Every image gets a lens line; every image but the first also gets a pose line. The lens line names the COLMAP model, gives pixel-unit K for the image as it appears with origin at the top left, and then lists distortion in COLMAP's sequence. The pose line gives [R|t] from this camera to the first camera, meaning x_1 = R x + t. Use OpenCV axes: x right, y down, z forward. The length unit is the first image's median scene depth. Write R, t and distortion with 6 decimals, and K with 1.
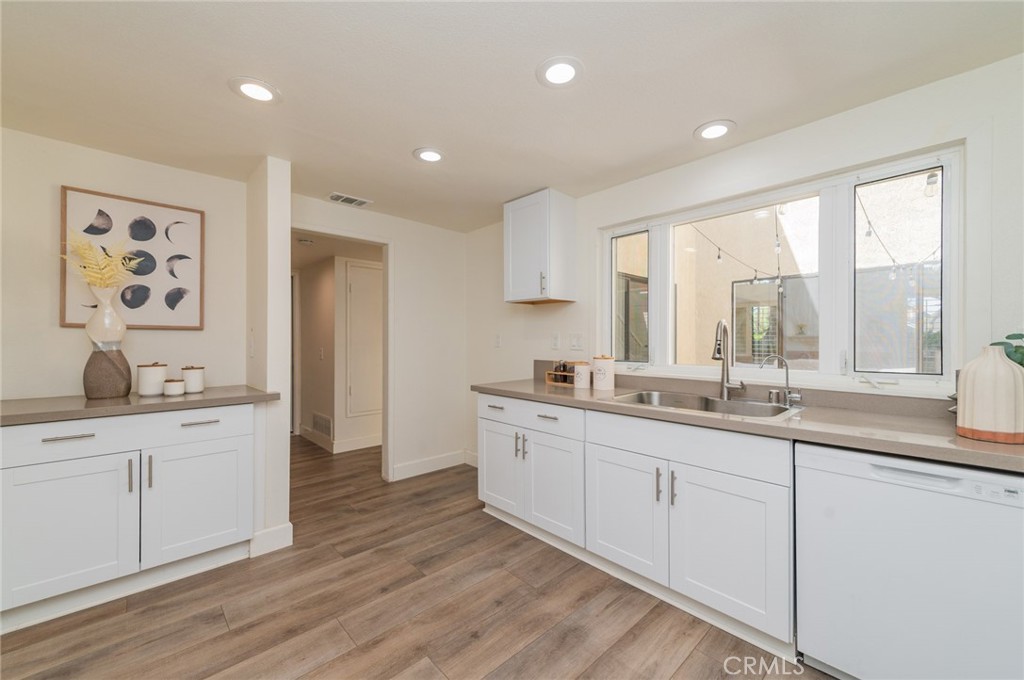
lens RADIAL K [[403.3, 0, 511.2], [0, 403.3, 337.4], [0, 0, 1]] dist [0.020464, -0.006161]
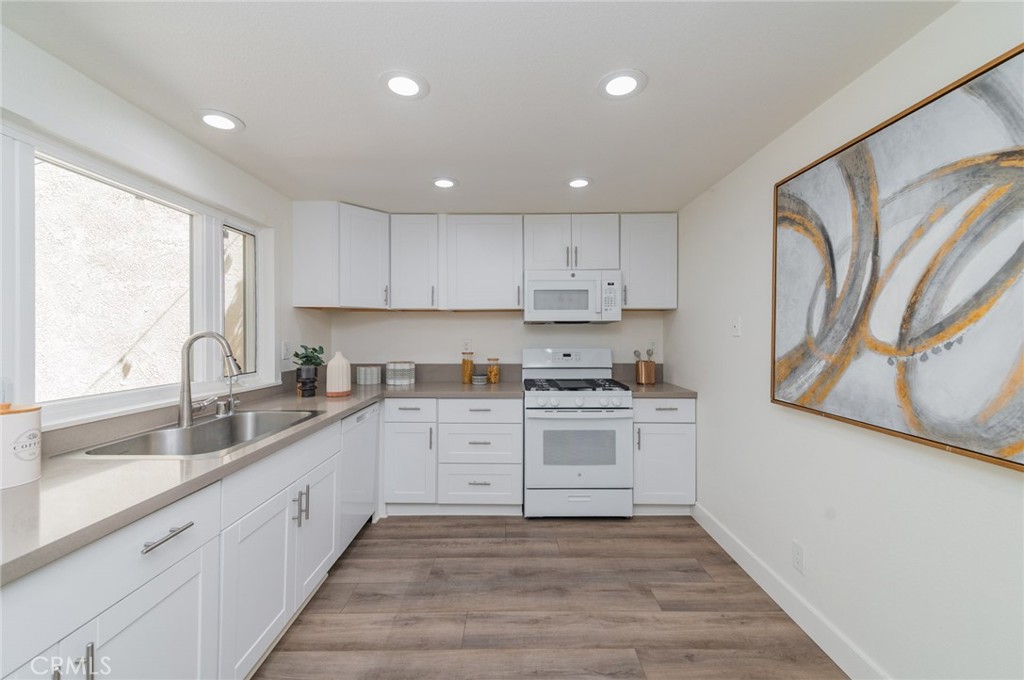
lens RADIAL K [[403.3, 0, 511.2], [0, 403.3, 337.4], [0, 0, 1]] dist [0.020464, -0.006161]
pose [[-0.727718, -0.001981, 0.685874, -0.560370], [-0.001334, 0.999998, 0.001473, -0.034043], [-0.685876, 0.000157, -0.727719, 1.172754]]
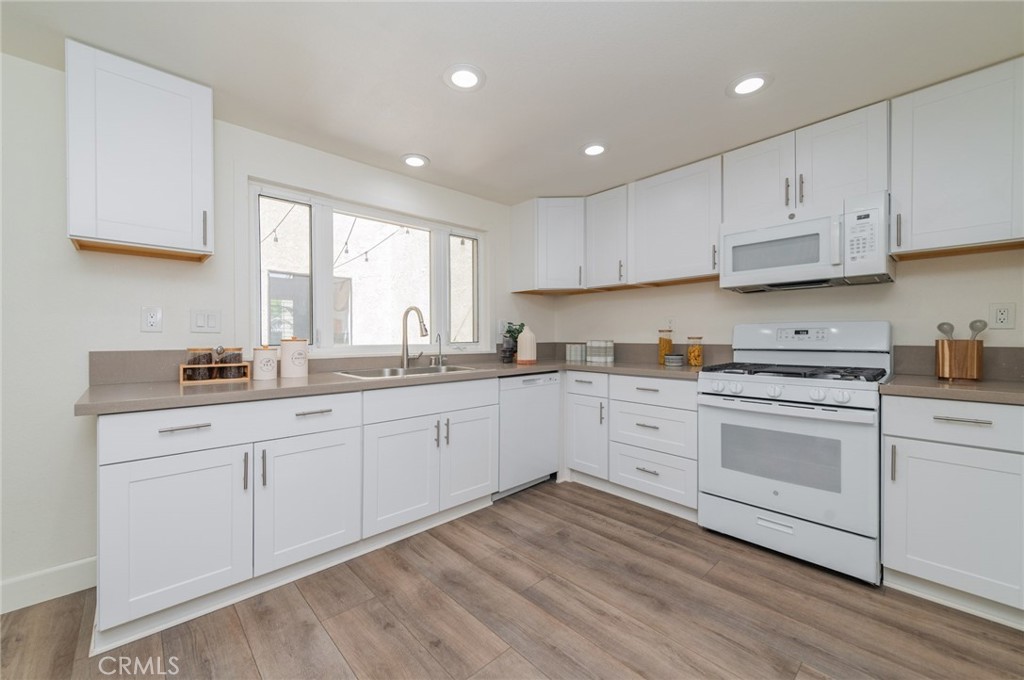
lens RADIAL K [[399.8, 0, 513.2], [0, 399.8, 342.7], [0, 0, 1]] dist [0.019583, -0.005929]
pose [[0.004222, -0.013935, 0.999894, -0.762581], [-0.000553, 0.999903, 0.013938, 0.052992], [-0.999991, -0.000611, 0.004214, 0.662270]]
